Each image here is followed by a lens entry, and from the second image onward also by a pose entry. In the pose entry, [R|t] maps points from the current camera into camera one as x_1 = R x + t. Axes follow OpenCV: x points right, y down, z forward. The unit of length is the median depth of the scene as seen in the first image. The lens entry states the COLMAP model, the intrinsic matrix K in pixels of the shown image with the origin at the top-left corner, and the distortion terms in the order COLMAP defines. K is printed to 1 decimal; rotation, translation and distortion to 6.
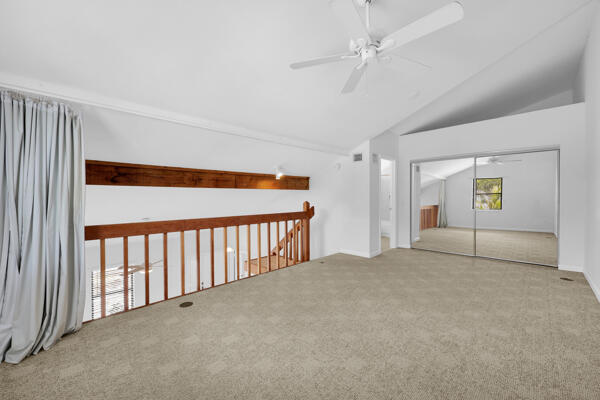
lens RADIAL K [[245.0, 0, 298.8], [0, 245.0, 199.1], [0, 0, 1]] dist [0.001568, 0.000557]
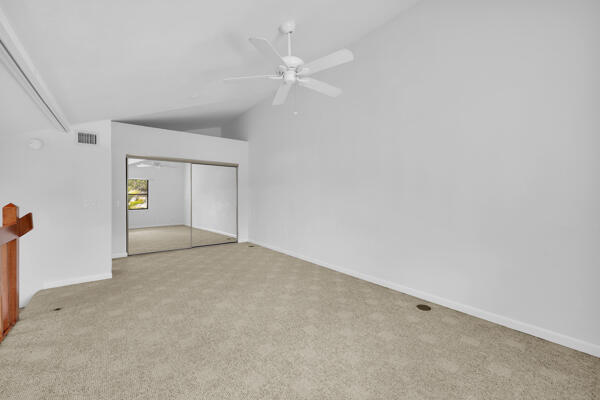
lens RADIAL K [[245.0, 0, 300.7], [0, 245.0, 200.1], [0, 0, 1]] dist [0.001568, 0.000557]
pose [[0.130398, -0.009397, 0.991417, -0.473317], [0.008754, 0.999927, 0.008326, 0.003079], [-0.991423, 0.007593, 0.130470, 0.423602]]
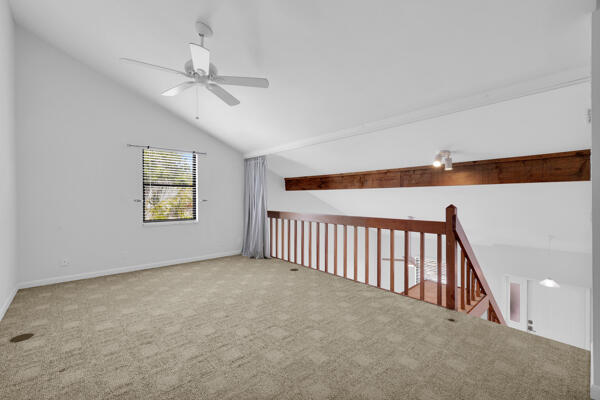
lens RADIAL K [[263.9, 0, 299.1], [0, 263.9, 197.3], [0, 0, 1]] dist [0.003047, -0.000027]
pose [[-0.074068, 0.002013, -0.997251, 0.822884], [-0.010009, 0.999946, 0.002762, -0.008466], [0.997203, 0.010186, -0.074043, 0.839228]]
